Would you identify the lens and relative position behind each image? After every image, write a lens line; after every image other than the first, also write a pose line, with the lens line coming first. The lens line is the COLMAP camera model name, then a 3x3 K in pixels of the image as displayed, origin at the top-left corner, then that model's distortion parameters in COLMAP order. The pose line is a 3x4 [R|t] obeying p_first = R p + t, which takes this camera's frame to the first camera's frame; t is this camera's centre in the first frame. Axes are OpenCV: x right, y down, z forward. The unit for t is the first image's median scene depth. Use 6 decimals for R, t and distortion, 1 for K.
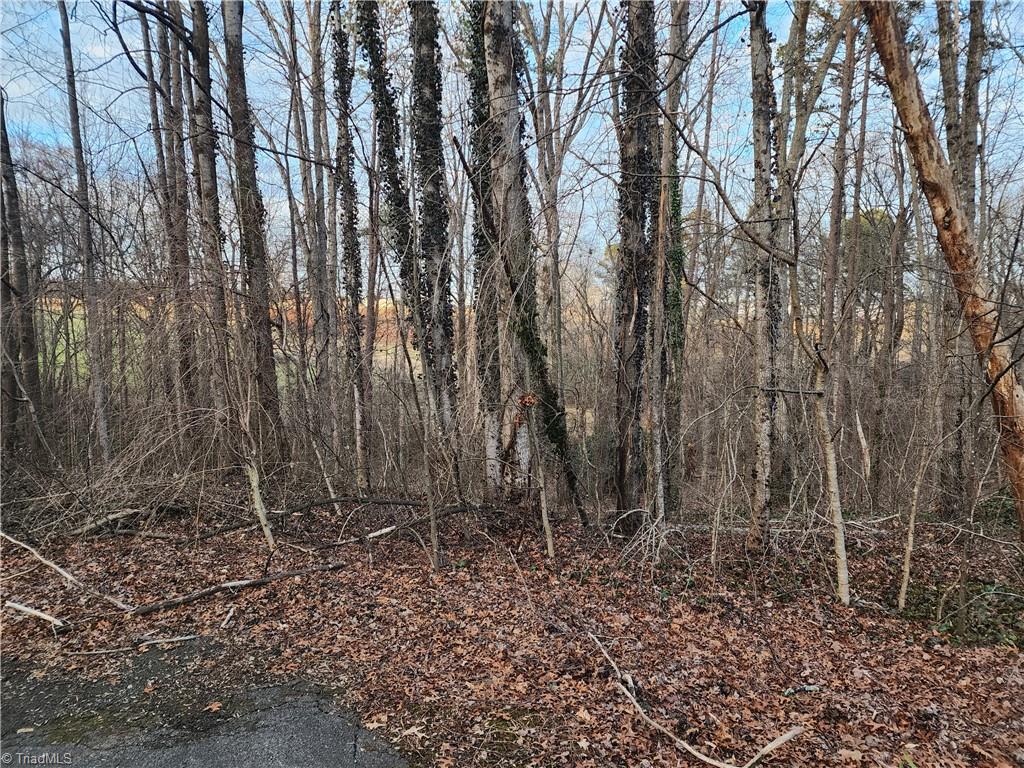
lens RADIAL K [[680.3, 0, 514.1], [0, 680.3, 375.0], [0, 0, 1]] dist [0.072411, -0.064144]
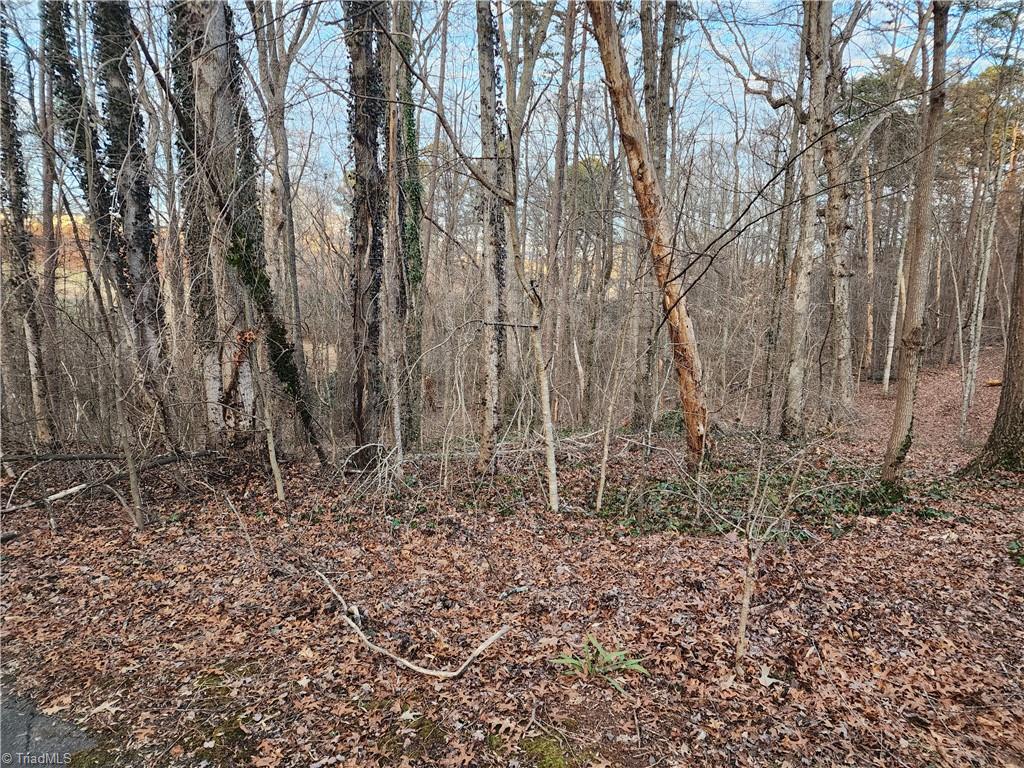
lens RADIAL K [[680.3, 0, 520.0], [0, 680.3, 375.7], [0, 0, 1]] dist [0.072411, -0.064144]
pose [[0.929261, -0.035161, 0.367747, 0.014241], [-0.000760, 0.995276, 0.097080, 0.000029], [-0.369423, -0.090492, 0.924845, 0.002904]]
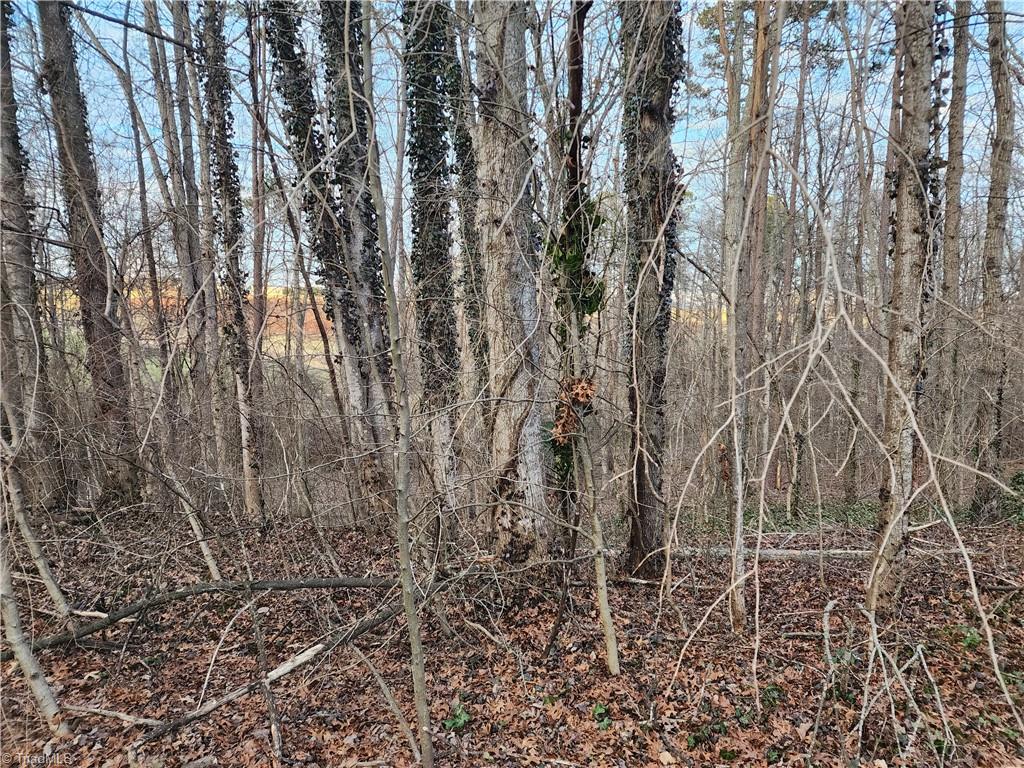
lens RADIAL K [[680.3, 0, 521.2], [0, 680.3, 390.4], [0, 0, 1]] dist [0.072411, -0.064144]
pose [[0.987862, -0.024412, 0.153404, -0.075019], [0.018598, 0.999058, 0.039219, 0.011081], [-0.154217, -0.035890, 0.987385, 0.354290]]
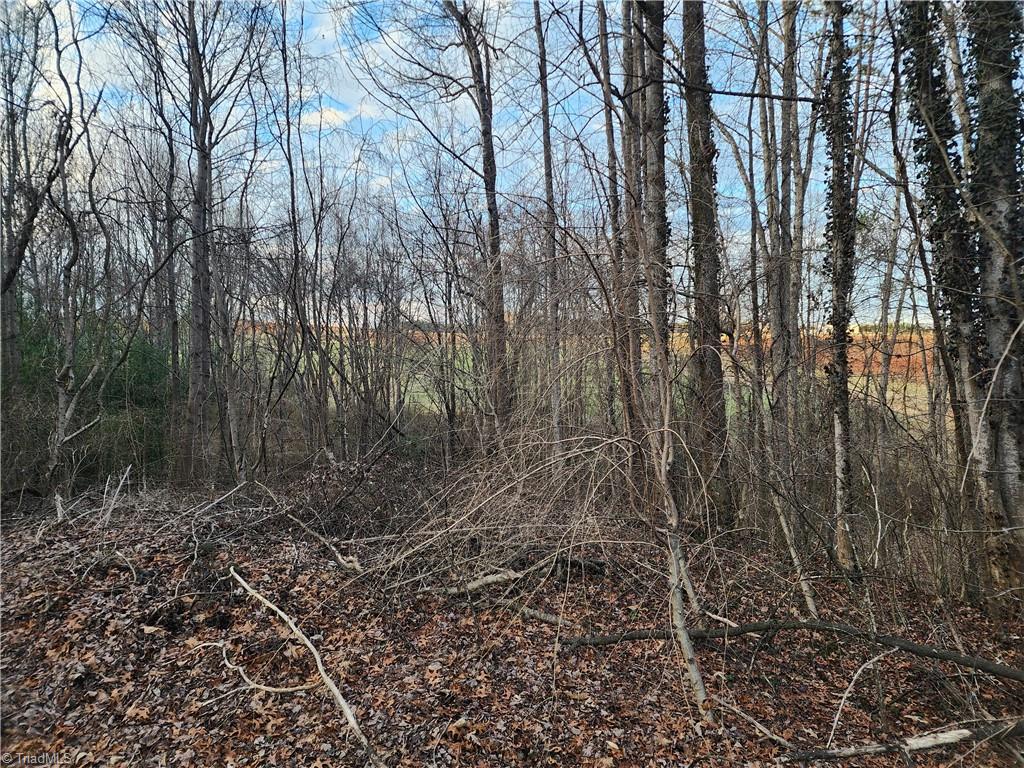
lens RADIAL K [[680.3, 0, 521.0], [0, 680.3, 389.1], [0, 0, 1]] dist [0.072411, -0.064144]
pose [[0.809041, 0.026349, -0.587161, -0.110840], [-0.040826, 0.999101, -0.011419, 0.012921], [0.586332, 0.033209, 0.809390, 0.341027]]
